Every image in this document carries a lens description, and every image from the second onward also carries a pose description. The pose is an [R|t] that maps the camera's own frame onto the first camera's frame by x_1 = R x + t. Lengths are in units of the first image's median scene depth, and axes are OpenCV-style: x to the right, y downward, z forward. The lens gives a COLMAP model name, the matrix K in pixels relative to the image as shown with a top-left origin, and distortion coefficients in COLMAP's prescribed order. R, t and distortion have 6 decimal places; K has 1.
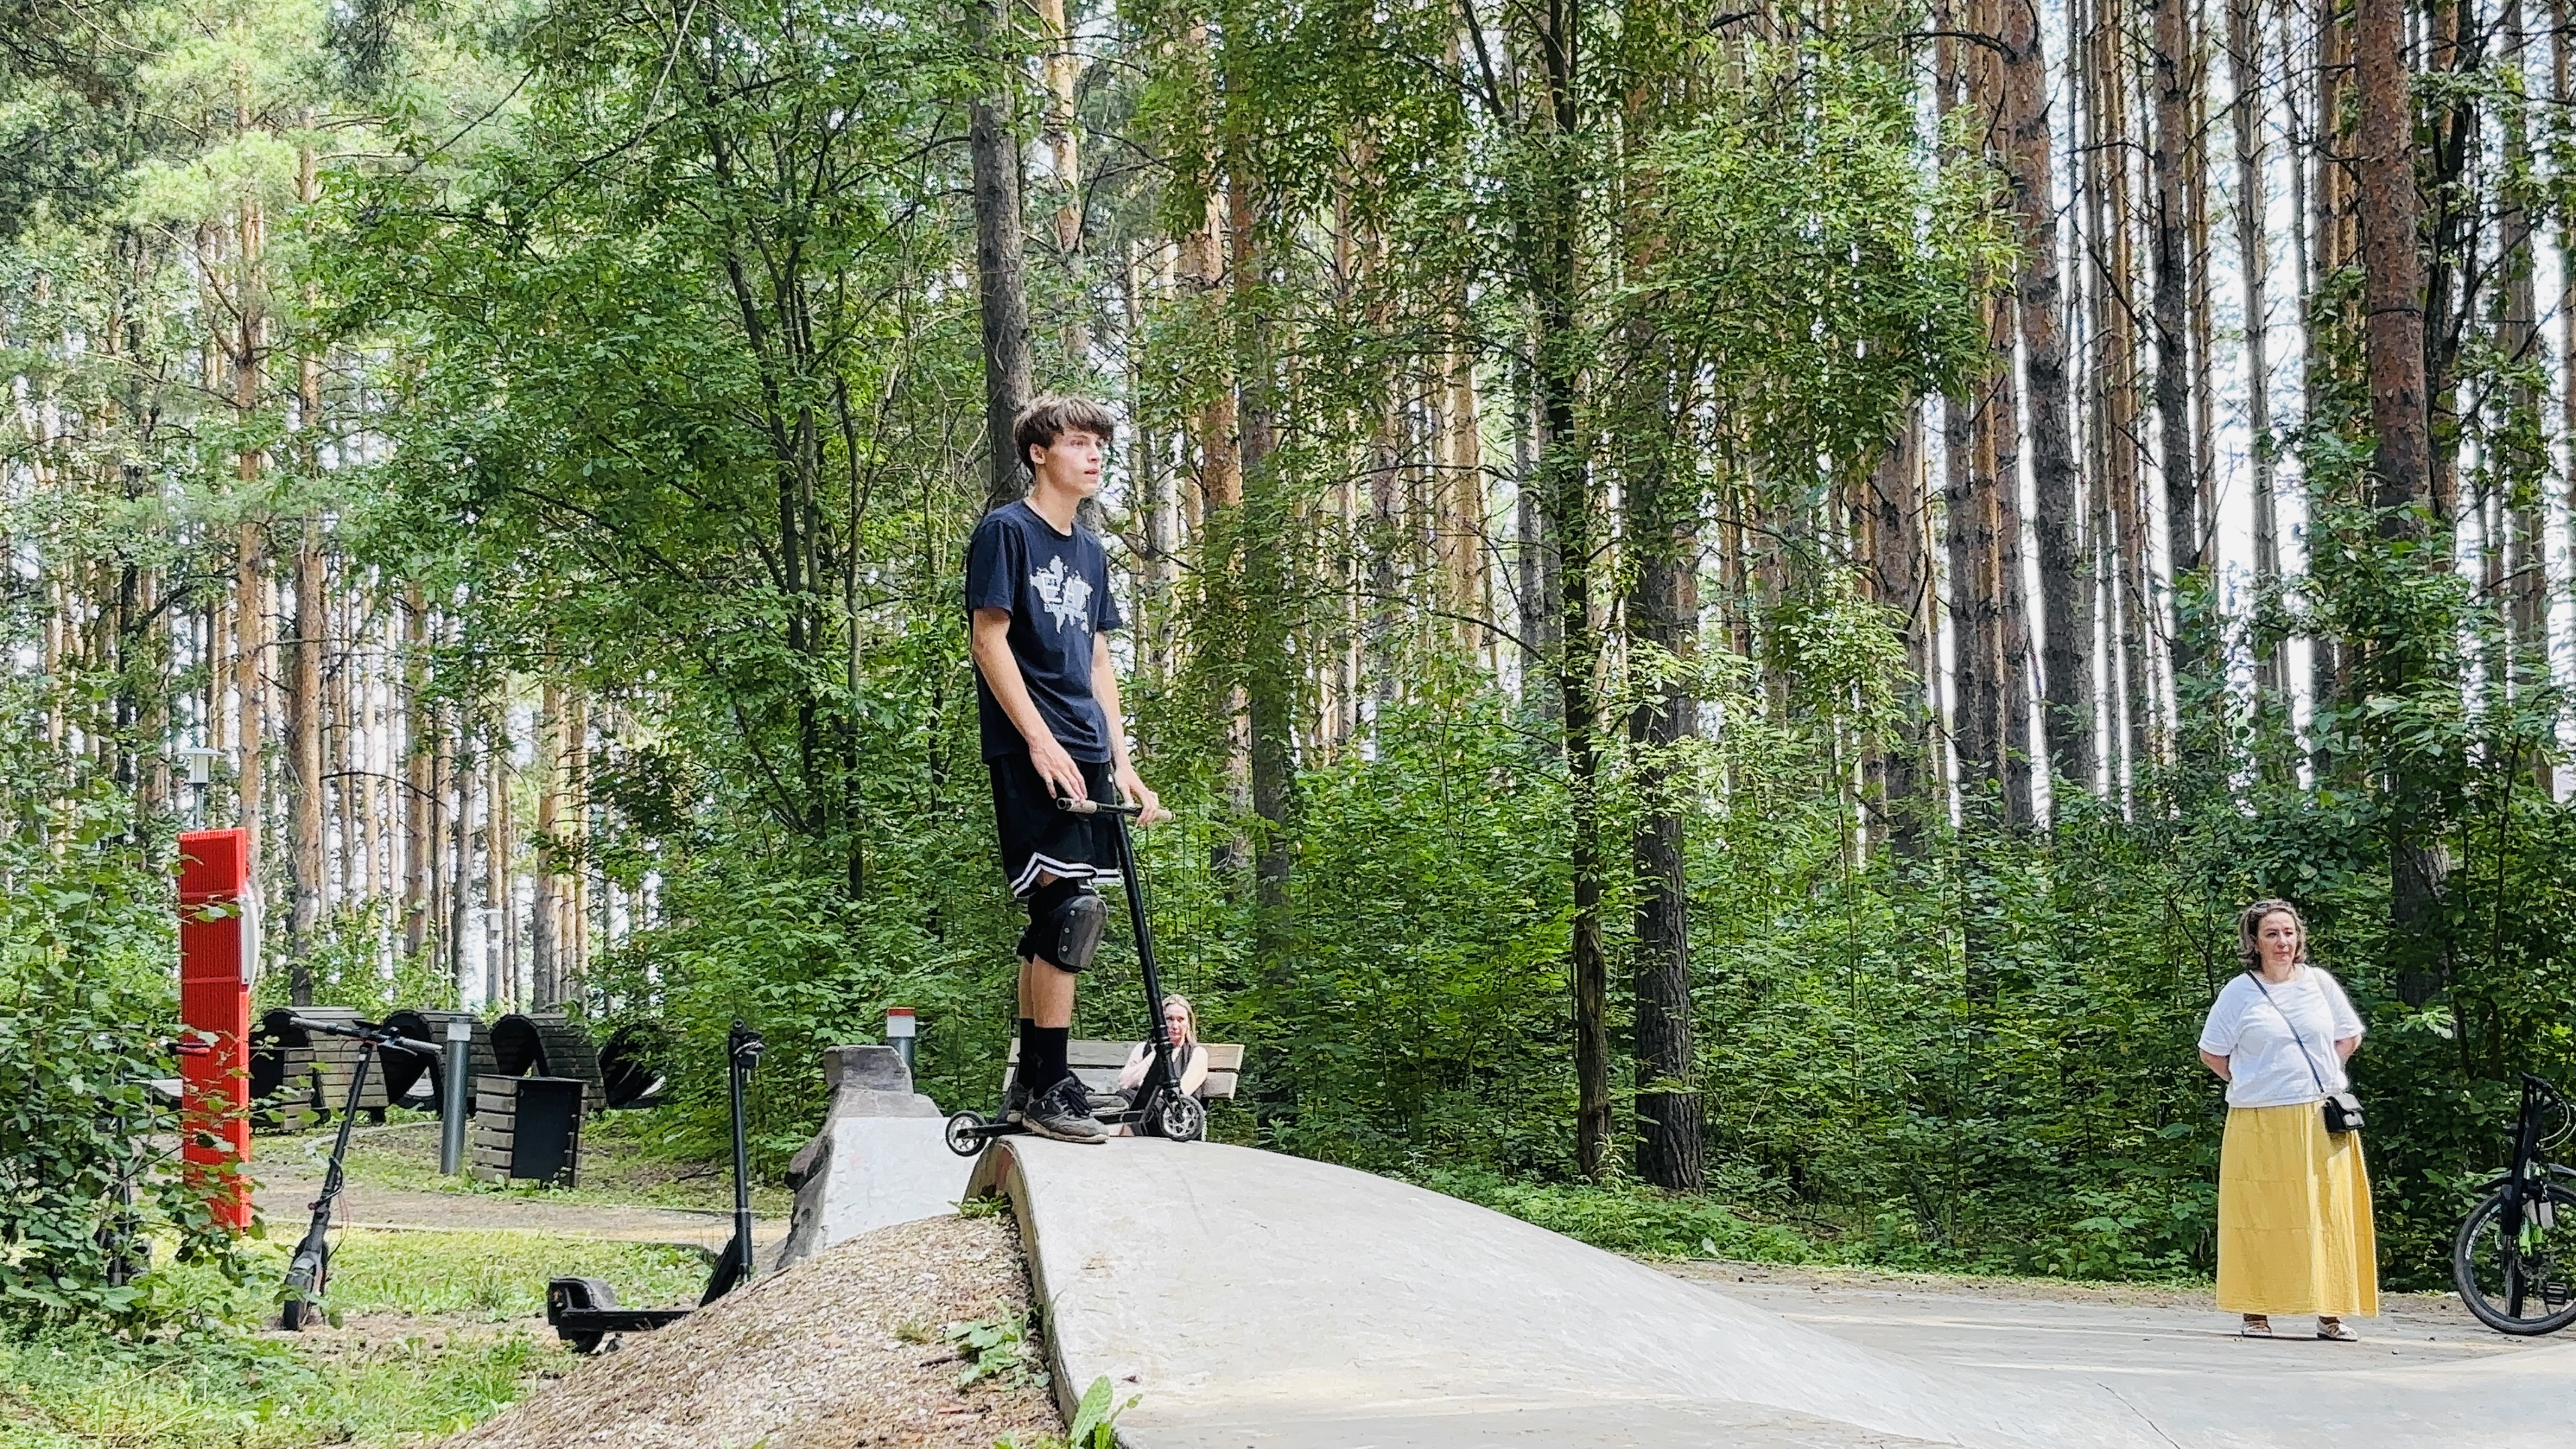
lens RADIAL K [[4607.5, 0, 1288.0], [0, 4607.5, 724.5], [0, 0, 1]] dist [0.091900, 0.065124]
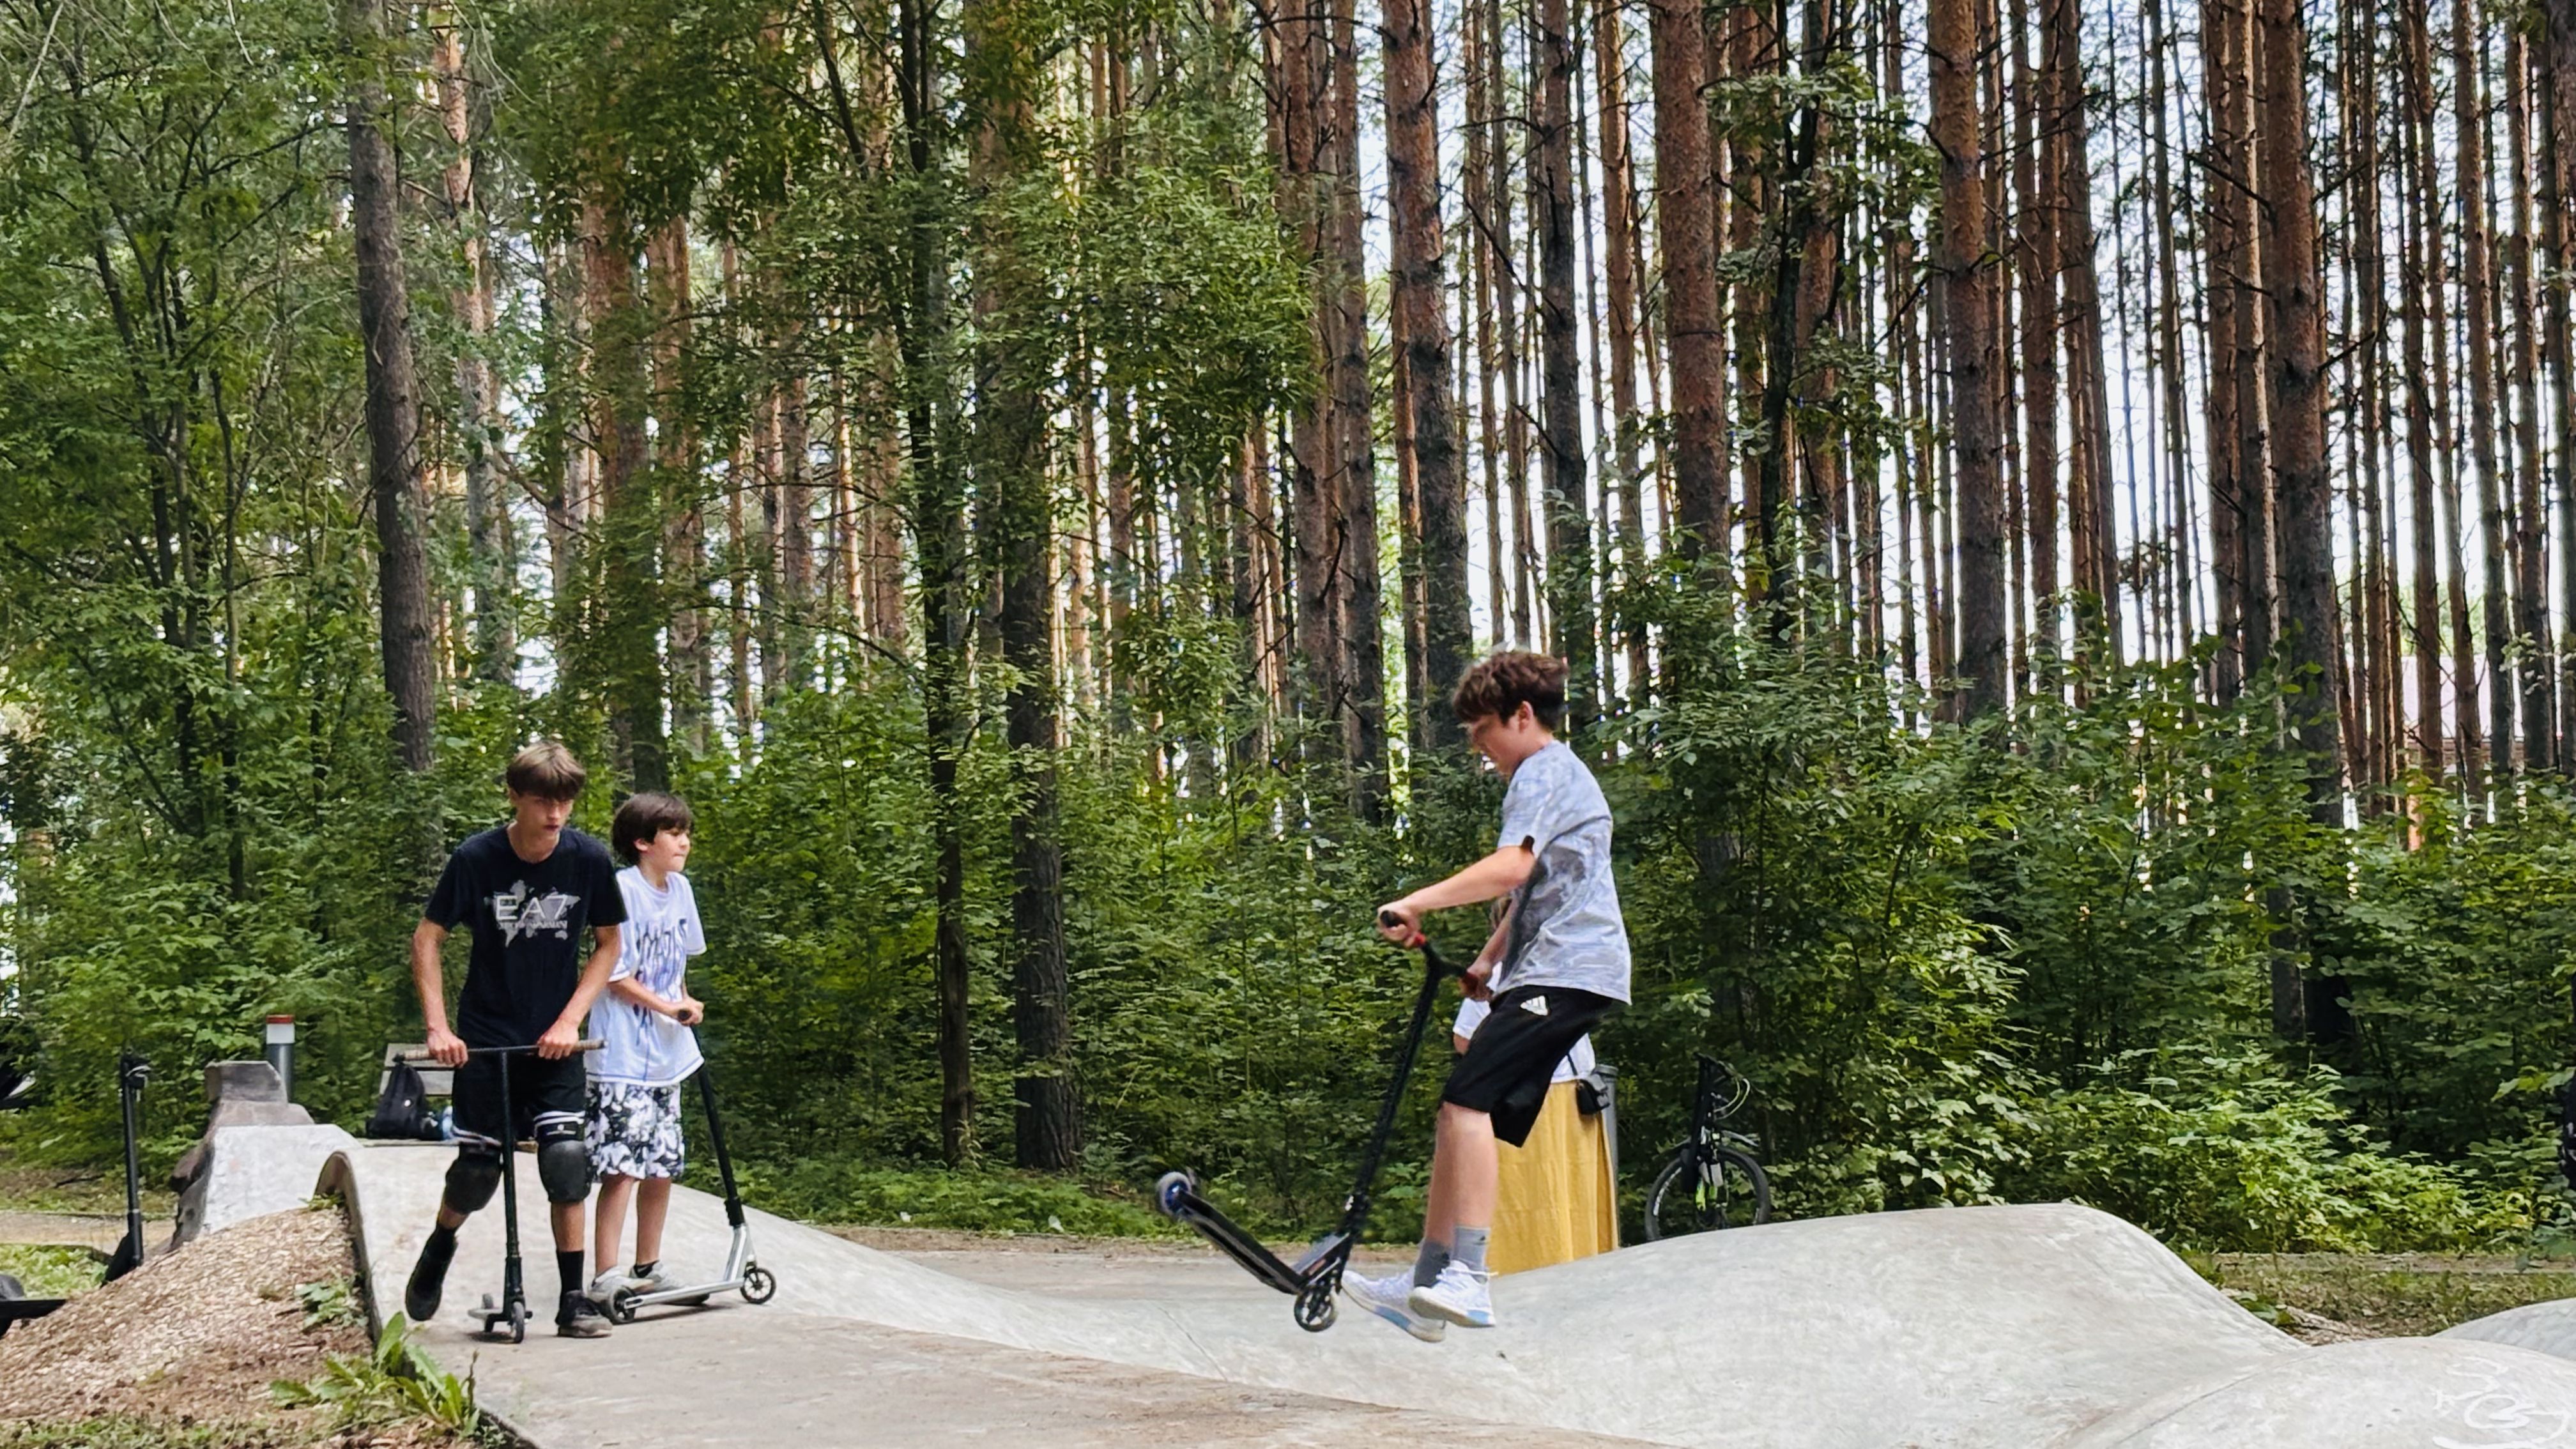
lens RADIAL K [[4802.8, 0, 1288.0], [0, 4802.8, 724.5], [0, 0, 1]] dist [0.058965, 0.137849]
pose [[0.992573, -0.012200, 0.121038, 0.010621], [0.011260, 0.999901, 0.008443, -0.010502], [-0.121129, -0.007018, 0.992612, -0.103365]]
